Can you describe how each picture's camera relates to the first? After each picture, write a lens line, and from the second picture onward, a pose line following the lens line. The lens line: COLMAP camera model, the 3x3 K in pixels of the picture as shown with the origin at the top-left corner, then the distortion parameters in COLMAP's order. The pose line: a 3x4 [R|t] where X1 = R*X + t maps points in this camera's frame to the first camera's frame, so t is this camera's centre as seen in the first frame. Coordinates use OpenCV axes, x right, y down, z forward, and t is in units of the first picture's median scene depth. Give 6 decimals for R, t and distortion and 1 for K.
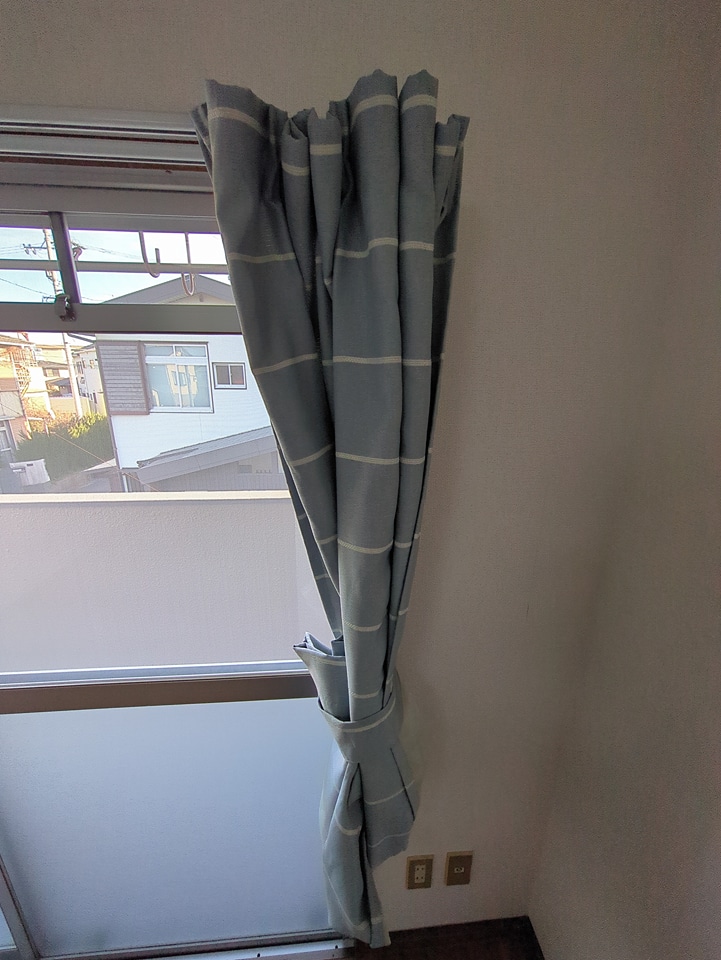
lens RADIAL K [[373.7, 0, 358.3], [0, 373.7, 477.3], [0, 0, 1]] dist [-0.002673, -0.000313]
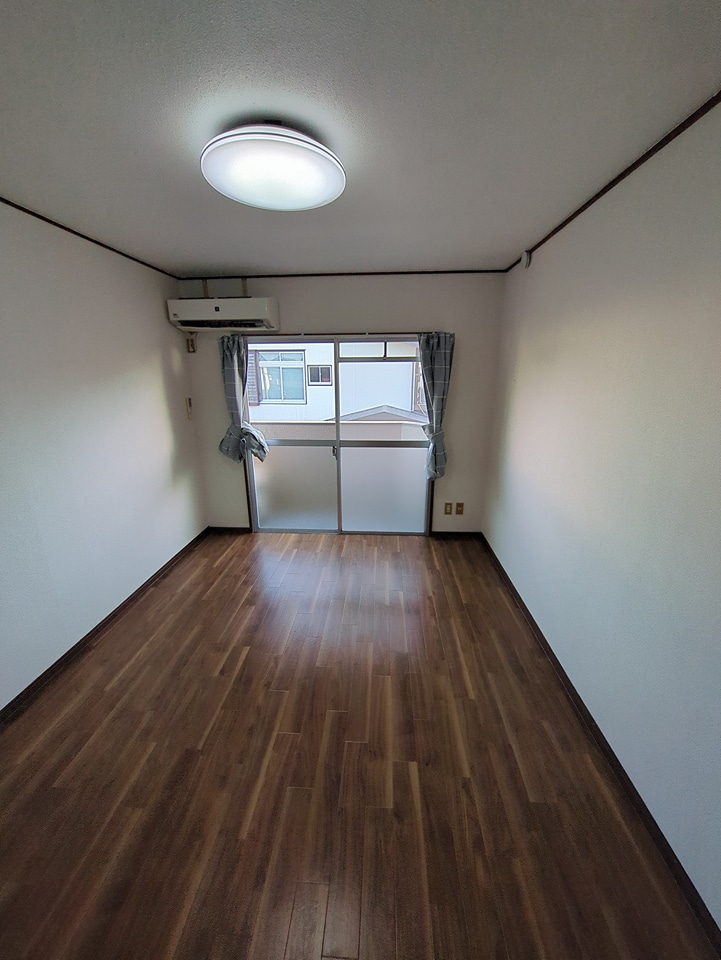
lens RADIAL K [[373.7, 0, 354.7], [0, 373.7, 480.4], [0, 0, 1]] dist [-0.002673, -0.000313]
pose [[0.988025, 0.030346, -0.151279, -0.275062], [-0.029253, 0.999527, 0.009447, 1.143156], [0.151494, -0.004909, 0.988446, -3.923535]]
